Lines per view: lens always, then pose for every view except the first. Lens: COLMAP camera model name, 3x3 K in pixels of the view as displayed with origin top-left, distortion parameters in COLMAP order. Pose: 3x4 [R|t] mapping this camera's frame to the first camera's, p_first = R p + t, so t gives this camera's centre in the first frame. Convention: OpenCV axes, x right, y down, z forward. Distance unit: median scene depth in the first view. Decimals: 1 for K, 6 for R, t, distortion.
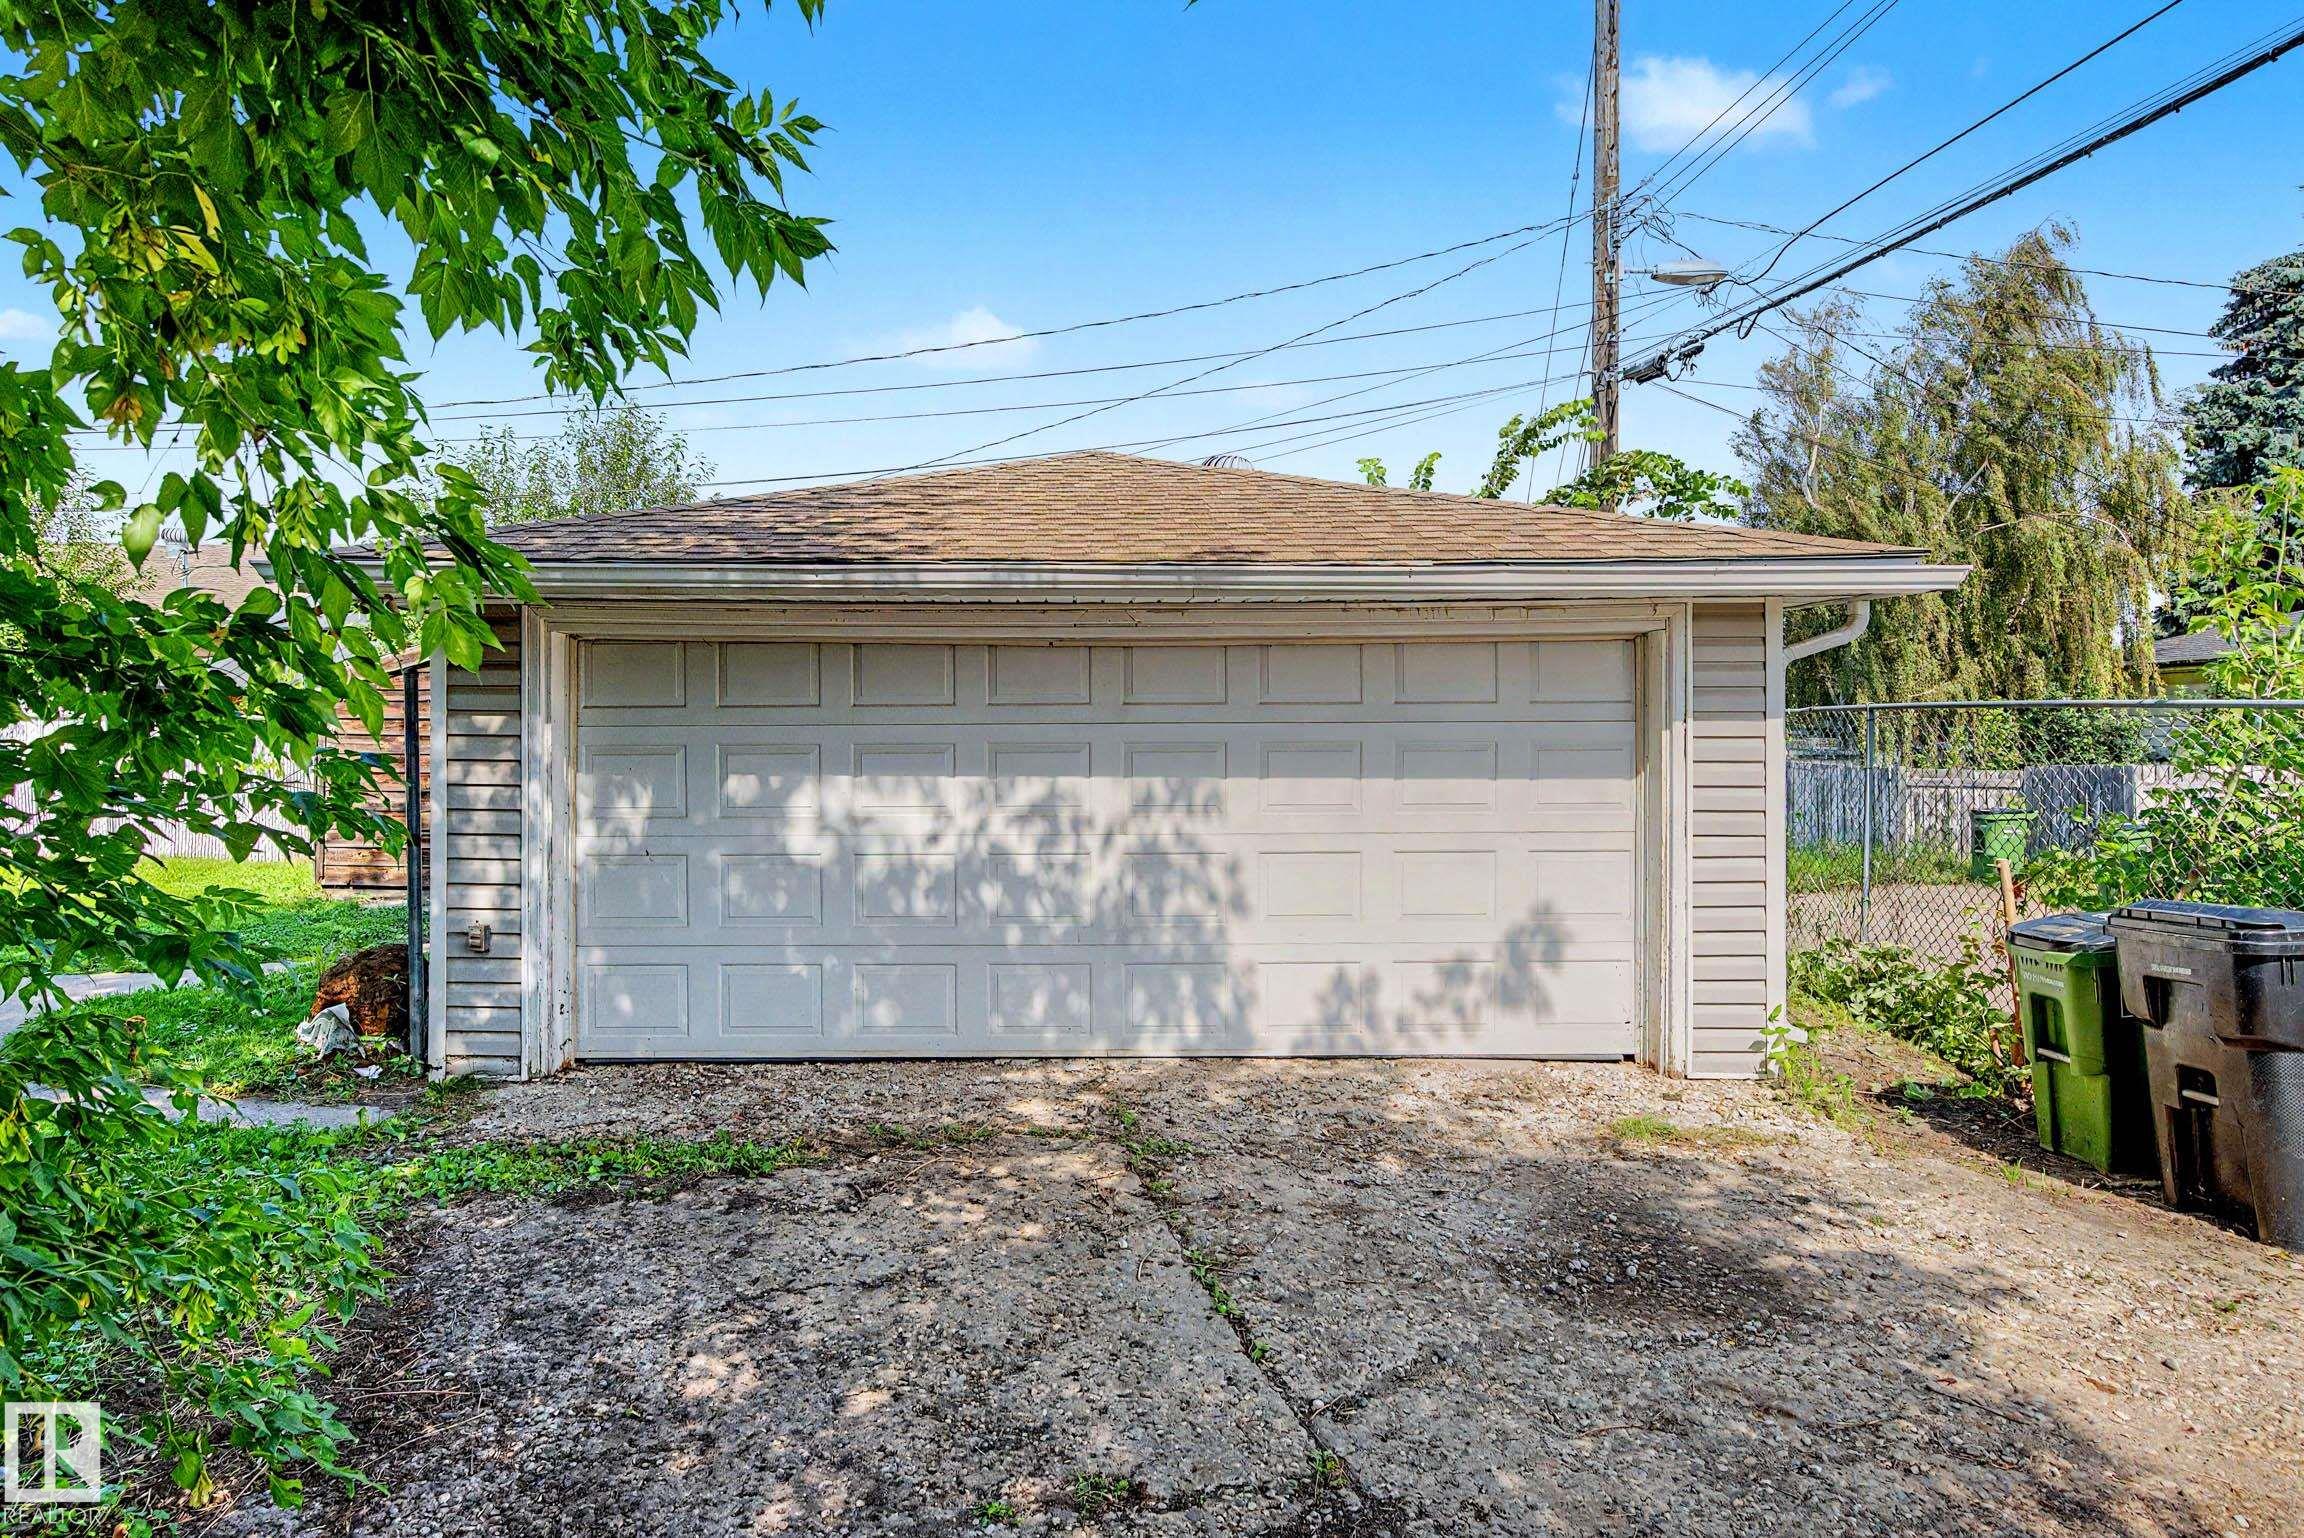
lens RADIAL K [[1233.8, 0, 1151.9], [0, 1233.8, 719.7], [0, 0, 1]] dist [0.002883, 0.000377]
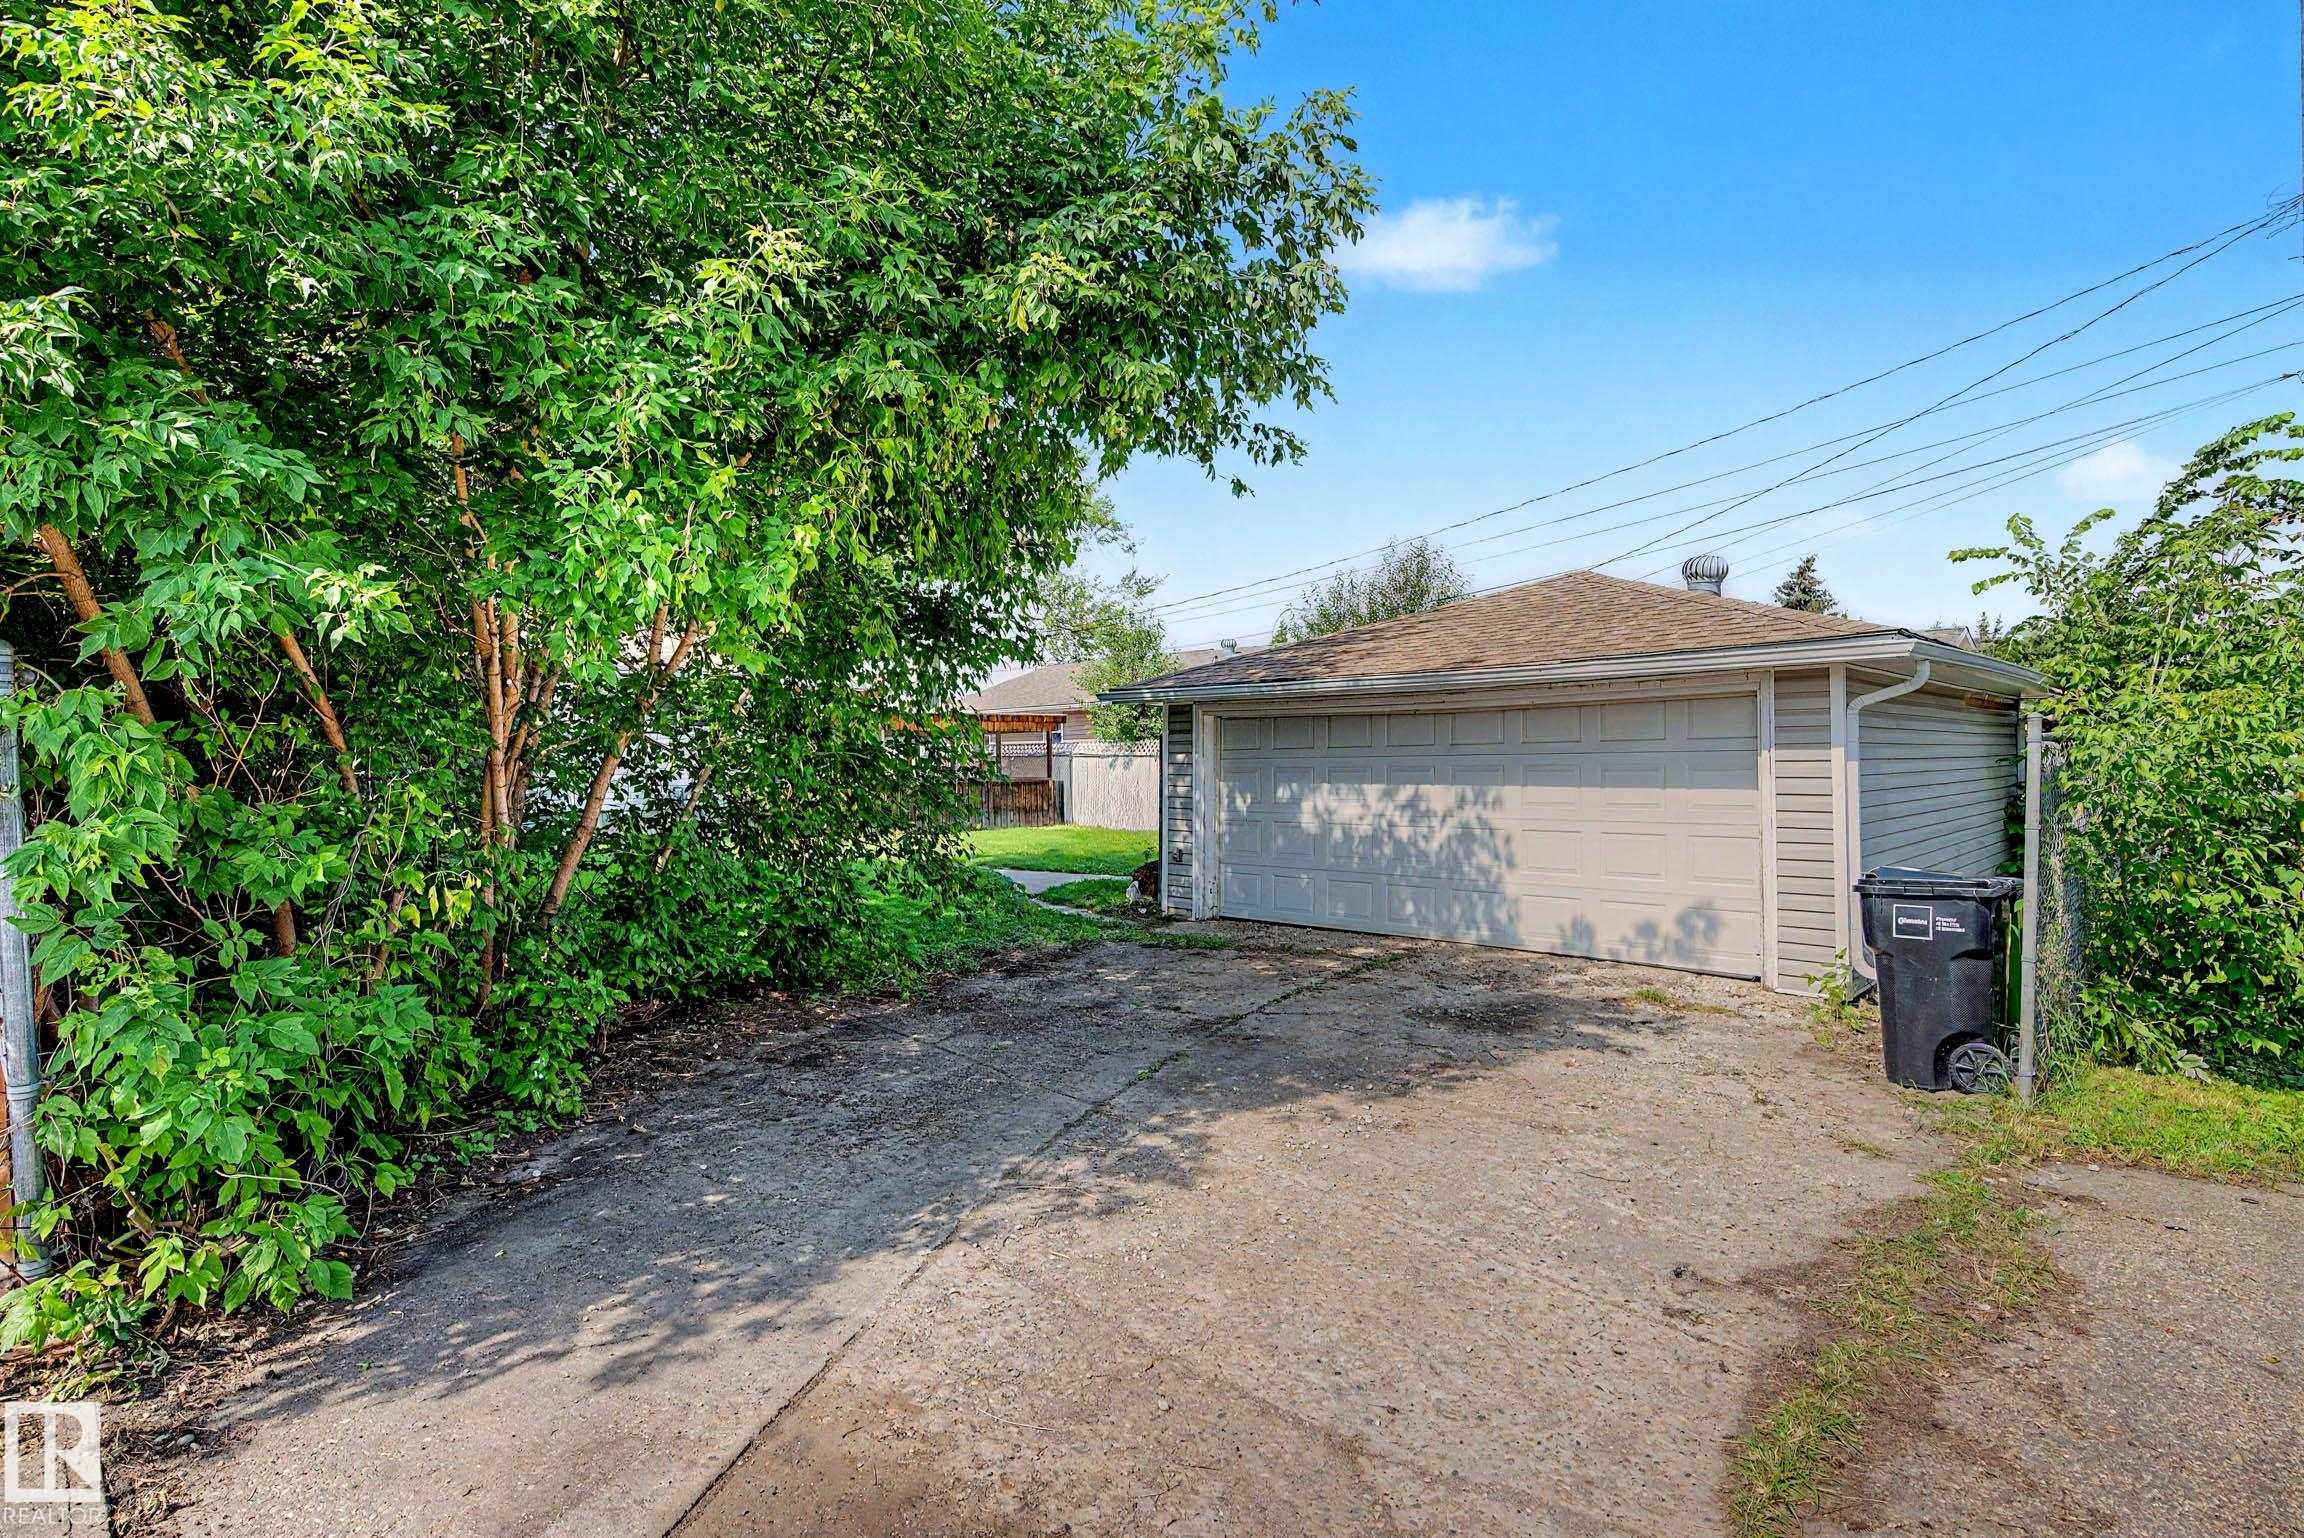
lens RADIAL K [[1127.7, 0, 1152.0], [0, 1127.7, 769.0], [0, 0, 1]] dist [0.000628, 0.000270]
pose [[0.716994, -0.000864, -0.697079, 0.802708], [0.001523, 0.999999, 0.000327, 0.020917], [0.697078, -0.001296, 0.716994, -0.467327]]
